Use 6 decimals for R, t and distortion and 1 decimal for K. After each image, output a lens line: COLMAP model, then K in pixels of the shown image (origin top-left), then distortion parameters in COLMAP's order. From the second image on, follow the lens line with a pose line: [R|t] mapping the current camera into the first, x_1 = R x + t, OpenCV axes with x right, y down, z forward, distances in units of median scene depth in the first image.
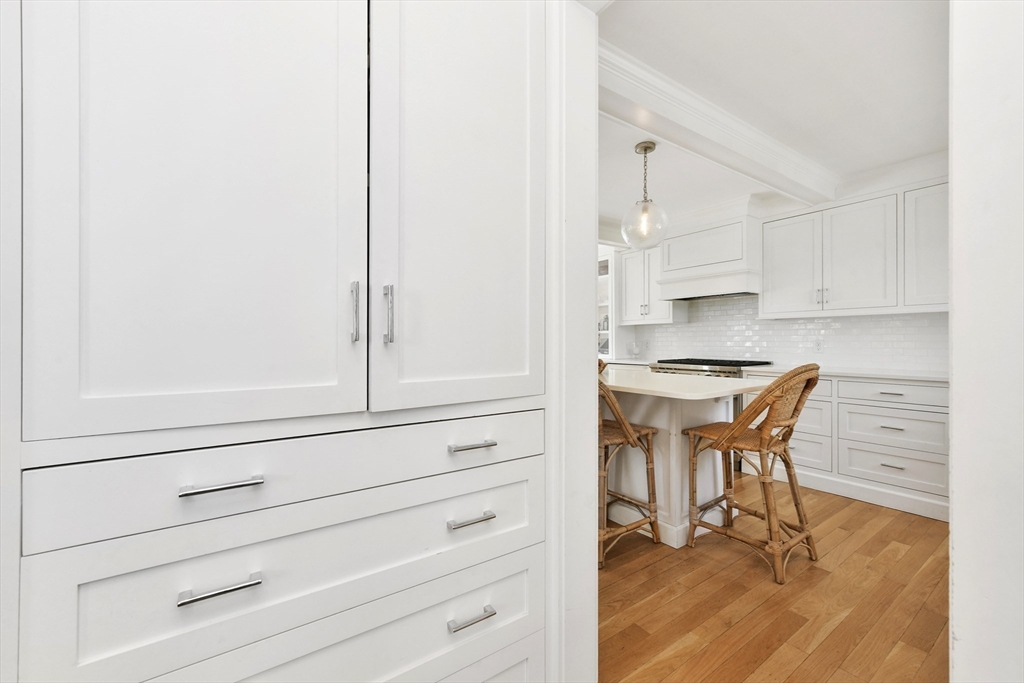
lens RADIAL K [[414.3, 0, 522.8], [0, 414.3, 338.3], [0, 0, 1]] dist [-0.001026, 0.000089]
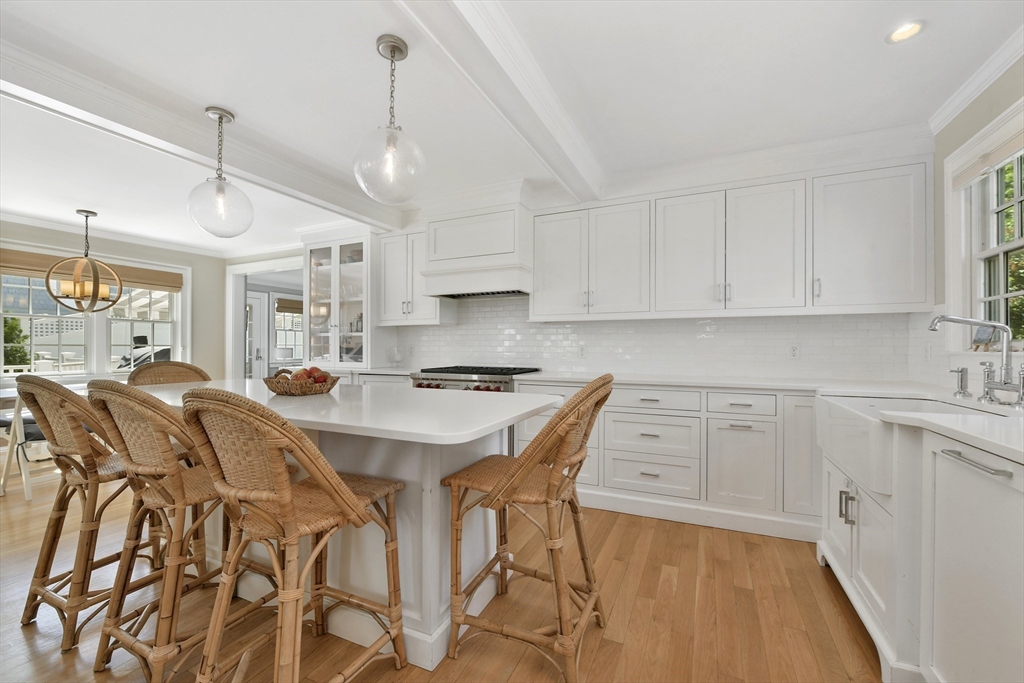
lens RADIAL K [[414.3, 0, 516.9], [0, 414.3, 344.9], [0, 0, 1]] dist [-0.001026, 0.000089]
pose [[0.869773, 0.006568, 0.493408, 0.146613], [-0.007212, 0.999974, -0.000599, 0.007316], [-0.493399, -0.003038, 0.869798, 0.332871]]
